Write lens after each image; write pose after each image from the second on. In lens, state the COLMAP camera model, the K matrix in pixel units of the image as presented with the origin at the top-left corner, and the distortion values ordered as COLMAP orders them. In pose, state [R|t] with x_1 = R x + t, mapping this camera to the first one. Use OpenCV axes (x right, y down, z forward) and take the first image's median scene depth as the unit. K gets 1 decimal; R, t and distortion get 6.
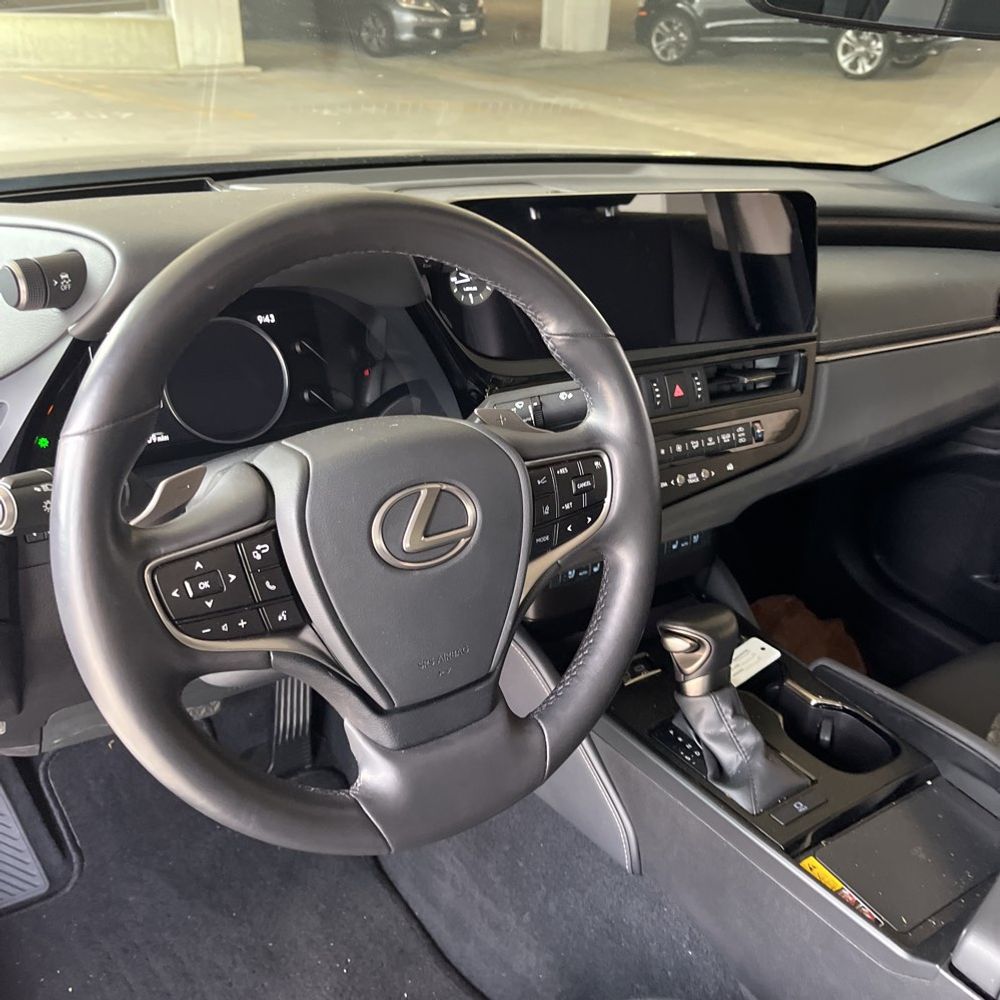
lens RADIAL K [[1087.5, 0, 500.0], [0, 1087.5, 500.0], [0, 0, 1]] dist [0.175834, -0.351920]
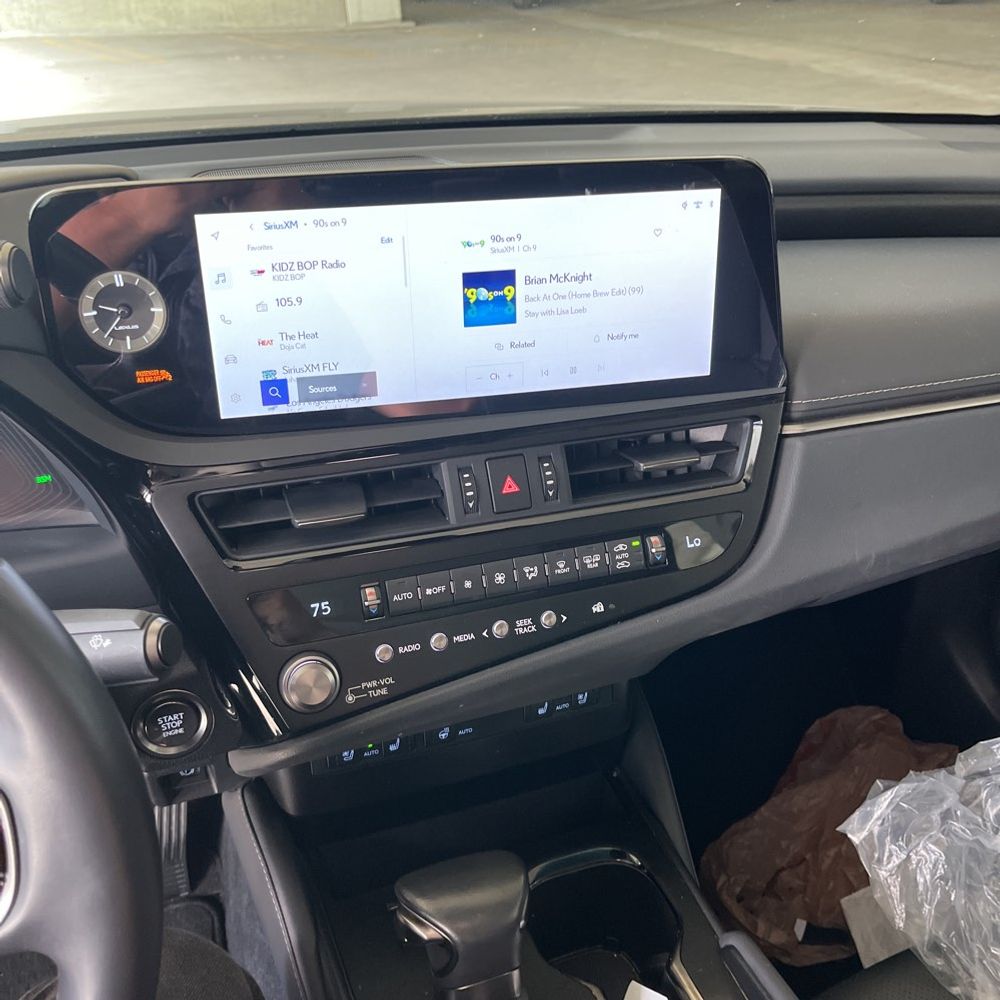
lens RADIAL K [[1087.5, 0, 500.0], [0, 1087.5, 500.0], [0, 0, 1]] dist [0.175834, -0.351920]
pose [[0.971032, 0.051003, -0.233444, 0.281579], [-0.042651, 0.998261, 0.040692, -0.107964], [0.235113, -0.029556, 0.971519, 0.364647]]
